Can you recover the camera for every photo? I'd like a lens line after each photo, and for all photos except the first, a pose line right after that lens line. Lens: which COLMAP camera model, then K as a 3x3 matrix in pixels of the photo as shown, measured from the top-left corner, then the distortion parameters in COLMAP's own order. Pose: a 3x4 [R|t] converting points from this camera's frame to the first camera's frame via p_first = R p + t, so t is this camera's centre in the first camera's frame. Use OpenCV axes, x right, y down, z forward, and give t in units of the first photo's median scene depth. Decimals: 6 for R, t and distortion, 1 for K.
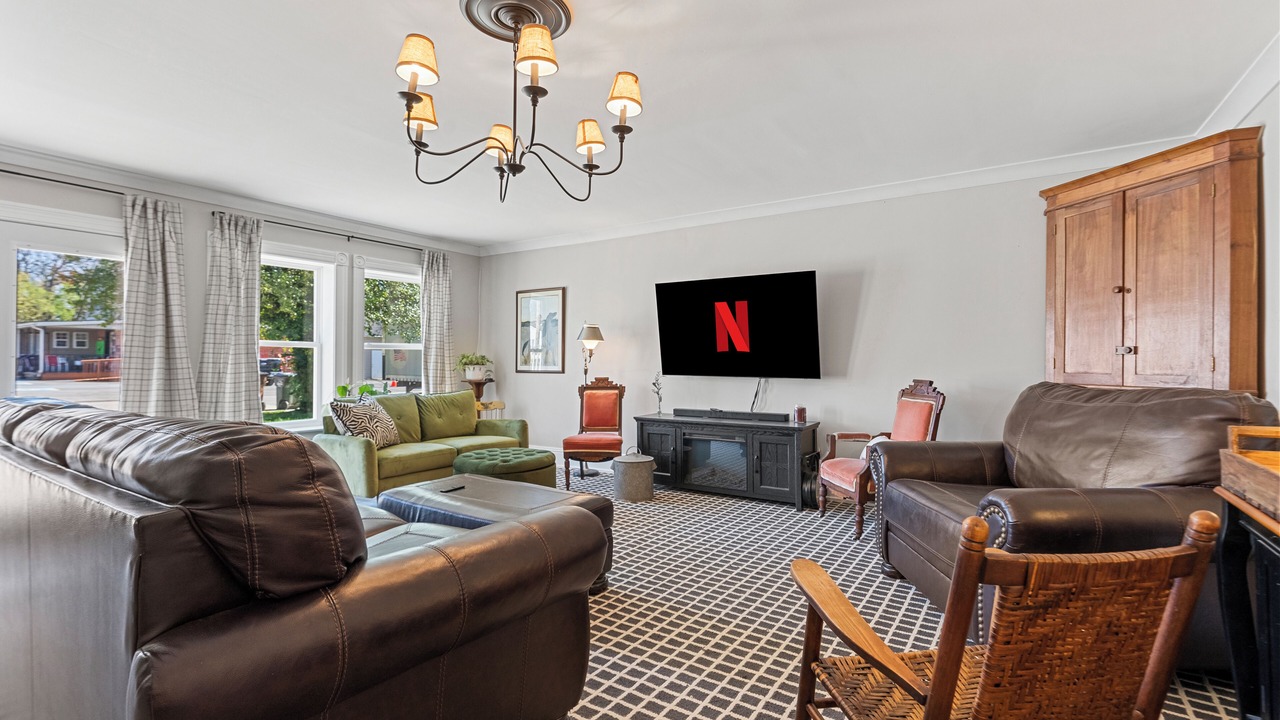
lens RADIAL K [[583.3, 0, 640.0], [0, 583.3, 360.0], [0, 0, 1]] dist [-0.003176, -0.000537]
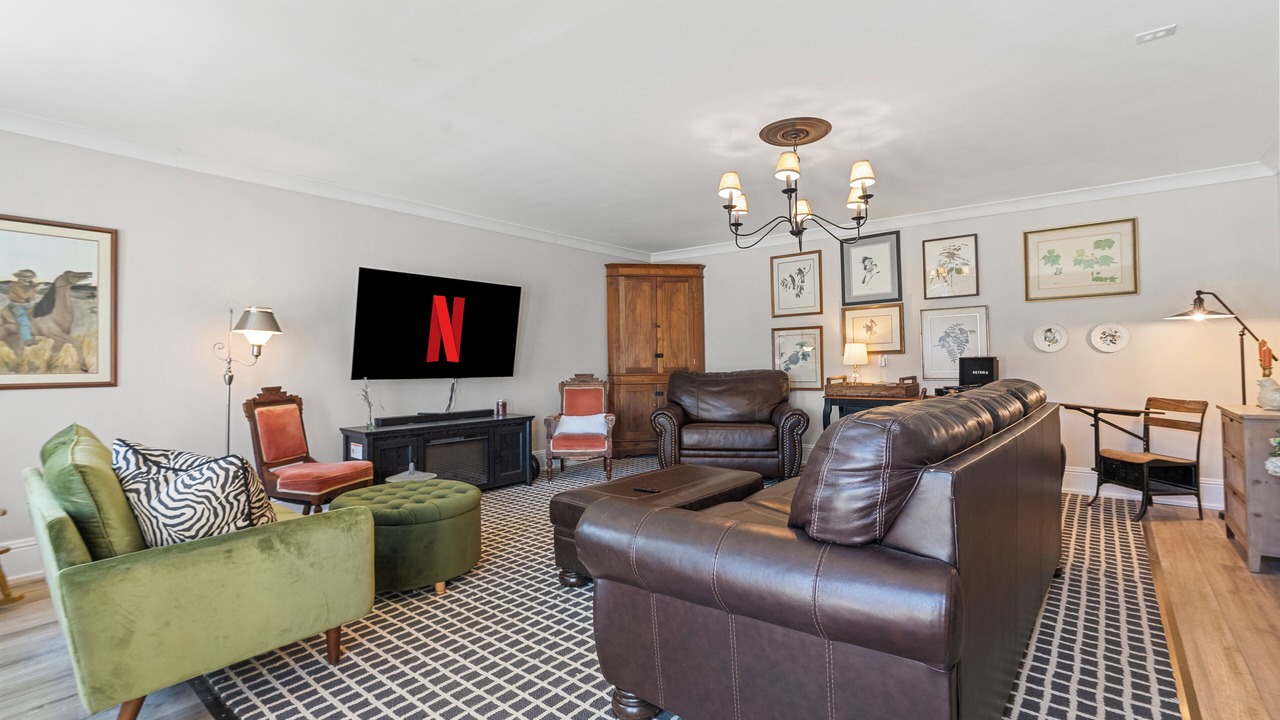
lens RADIAL K [[583.3, 0, 640.0], [0, 583.3, 360.0], [0, 0, 1]] dist [-0.003176, -0.000537]
pose [[0.087188, 0.007893, 0.996161, -0.764783], [0.012102, 0.999886, -0.008982, 0.010479], [-0.996118, 0.012839, 0.087082, 0.554674]]
